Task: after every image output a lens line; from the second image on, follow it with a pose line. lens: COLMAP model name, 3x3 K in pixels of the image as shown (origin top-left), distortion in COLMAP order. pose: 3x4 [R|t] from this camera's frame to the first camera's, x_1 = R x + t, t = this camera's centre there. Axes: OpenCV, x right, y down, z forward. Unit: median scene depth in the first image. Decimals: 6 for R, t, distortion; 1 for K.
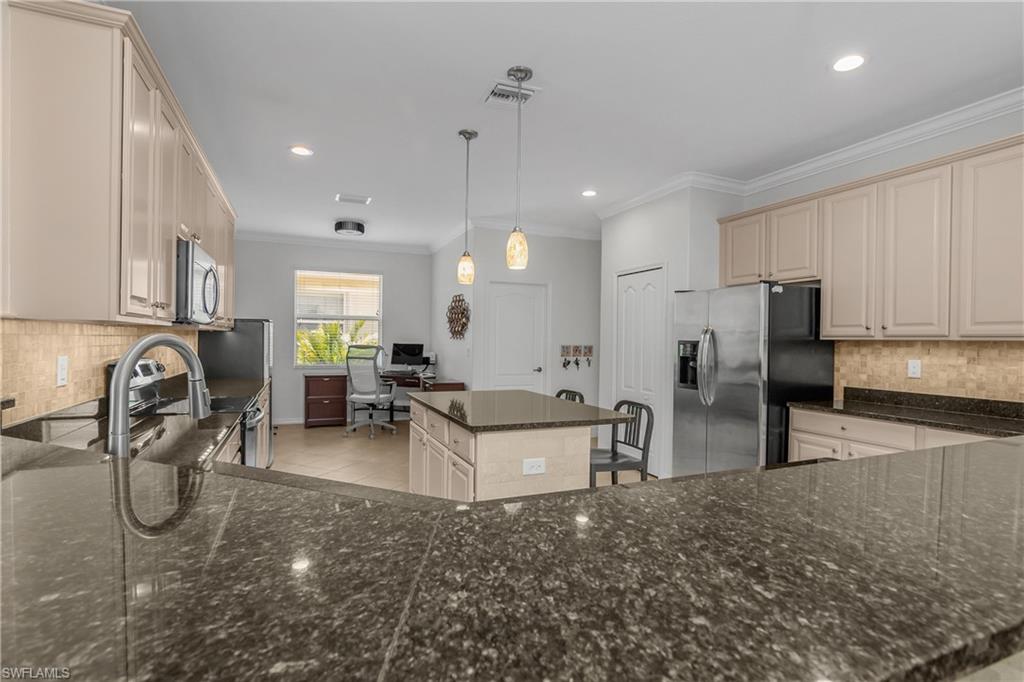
lens RADIAL K [[499.0, 0, 509.1], [0, 499.0, 344.9], [0, 0, 1]] dist [-0.019596, -0.000079]
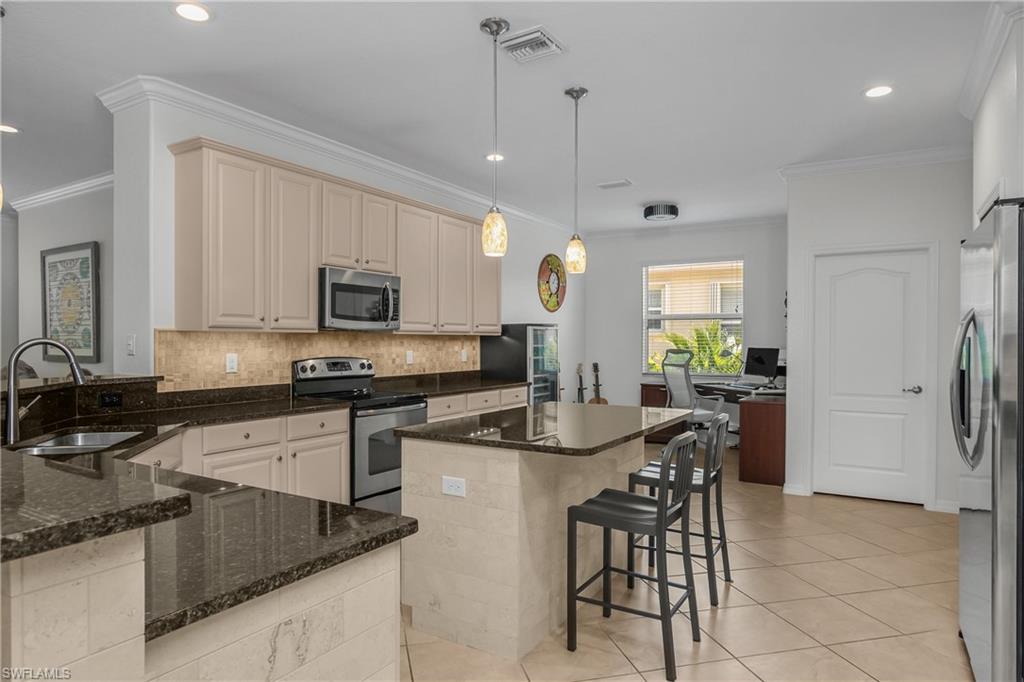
lens RADIAL K [[621.4, 0, 512.0], [0, 621.4, 341.0], [0, 0, 1]] dist [-0.014612, 0.002121]
pose [[0.585746, -0.010716, -0.810424, 0.598611], [-0.002077, 0.999889, -0.014722, 0.004198], [0.810492, 0.010307, 0.585659, 0.271701]]
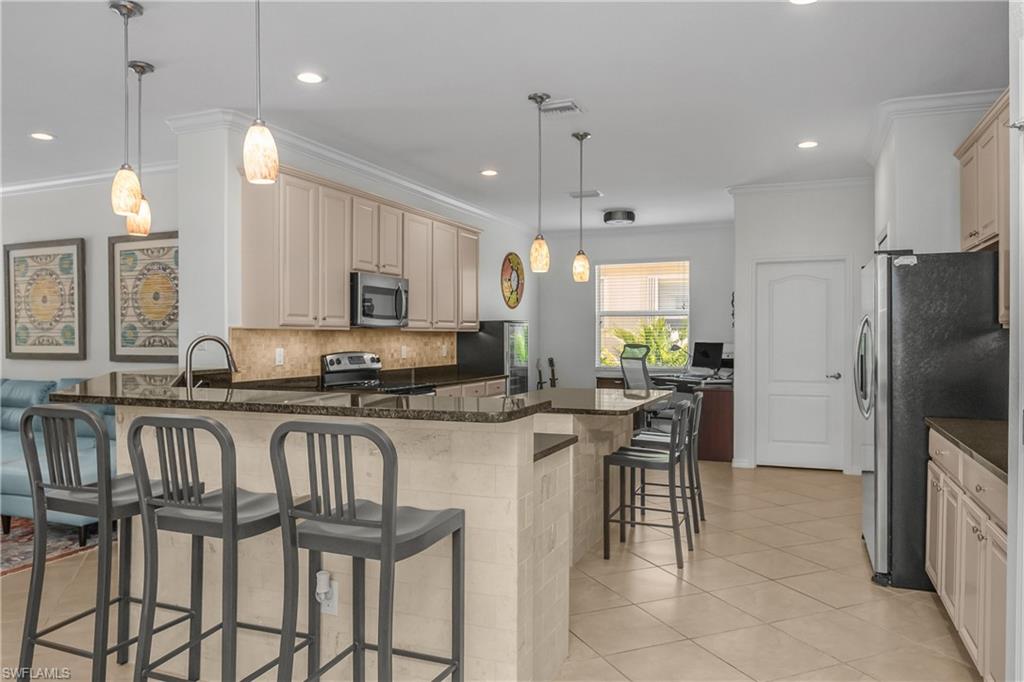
lens RADIAL K [[726.9, 0, 521.2], [0, 726.9, 331.5], [0, 0, 1]] dist [-0.011346, -0.003701]
pose [[0.709737, -0.018073, -0.704235, 0.762729], [0.003485, 0.999749, -0.022145, 0.010496], [0.704458, 0.013263, 0.709622, -0.124988]]
